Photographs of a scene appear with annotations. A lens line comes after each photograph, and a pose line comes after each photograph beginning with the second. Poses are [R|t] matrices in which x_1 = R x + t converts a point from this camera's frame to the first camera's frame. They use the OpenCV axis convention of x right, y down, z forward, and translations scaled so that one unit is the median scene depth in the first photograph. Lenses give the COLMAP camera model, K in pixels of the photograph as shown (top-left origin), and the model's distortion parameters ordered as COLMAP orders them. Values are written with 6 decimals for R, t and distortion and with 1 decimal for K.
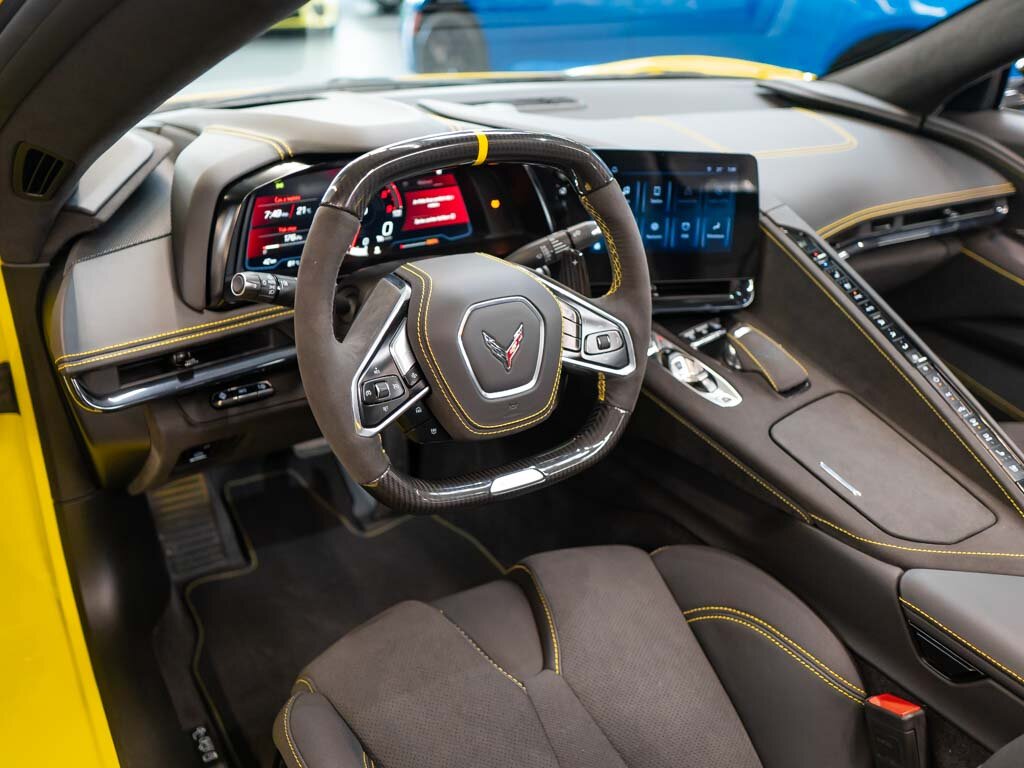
lens RADIAL K [[893.7, 0, 493.1], [0, 893.7, 360.4], [0, 0, 1]] dist [-0.002845, 0.007457]
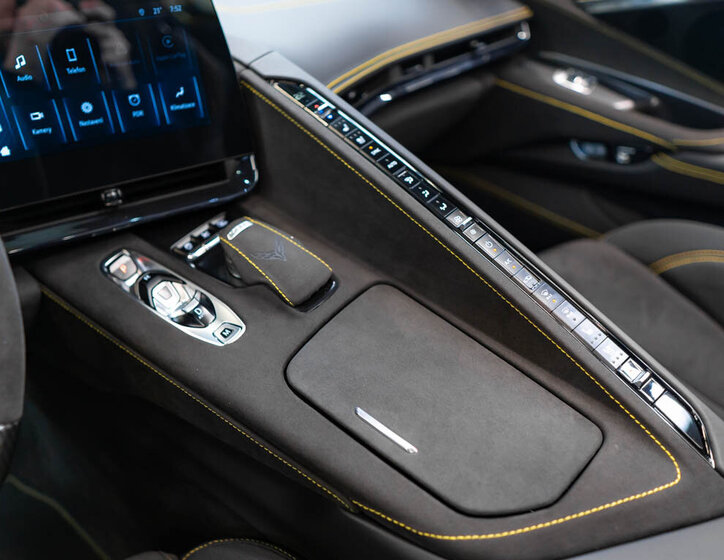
lens RADIAL K [[603.0, 0, 376.2], [0, 603.0, 265.1], [0, 0, 1]] dist [-0.012814, 0.005517]
pose [[0.946597, -0.234139, 0.221661, 0.273005], [0.216053, 0.970939, 0.102946, -0.030691], [-0.239323, -0.049558, 0.969675, 0.502401]]
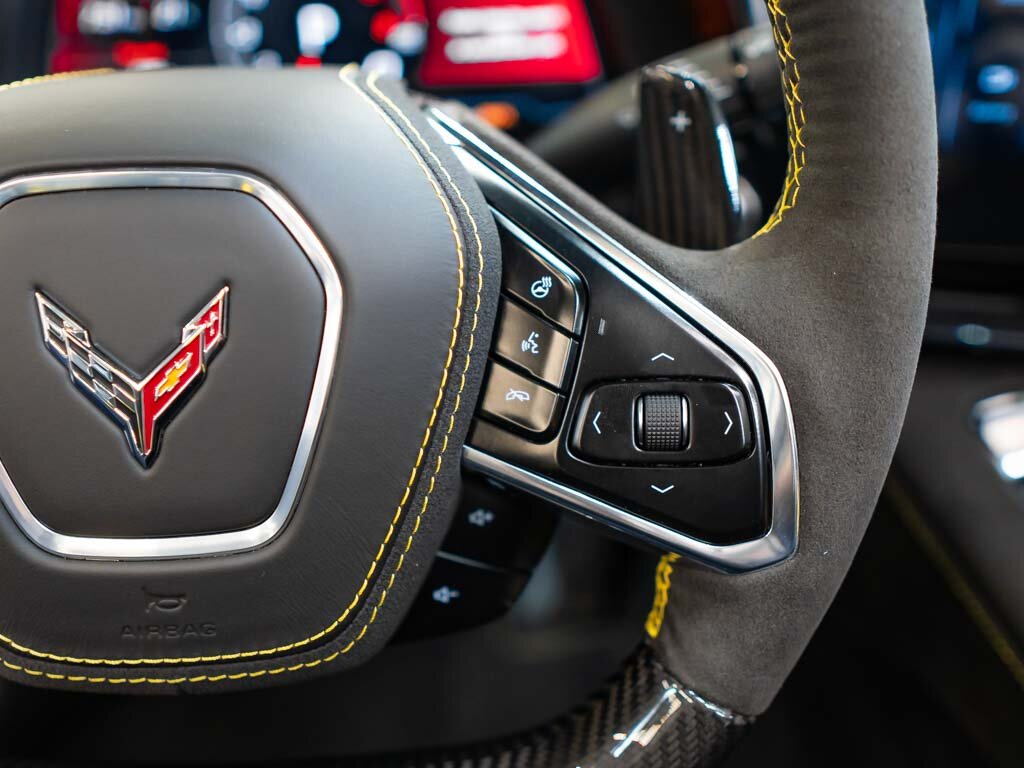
lens RADIAL K [[893.7, 0, 506.2], [0, 893.7, 410.7], [0, 0, 1]] dist [-0.002845, 0.007457]
pose [[0.861345, 0.170036, -0.478721, 0.172860], [-0.149222, 0.985437, 0.081526, -0.030145], [0.485611, 0.001213, 0.874174, 0.649803]]
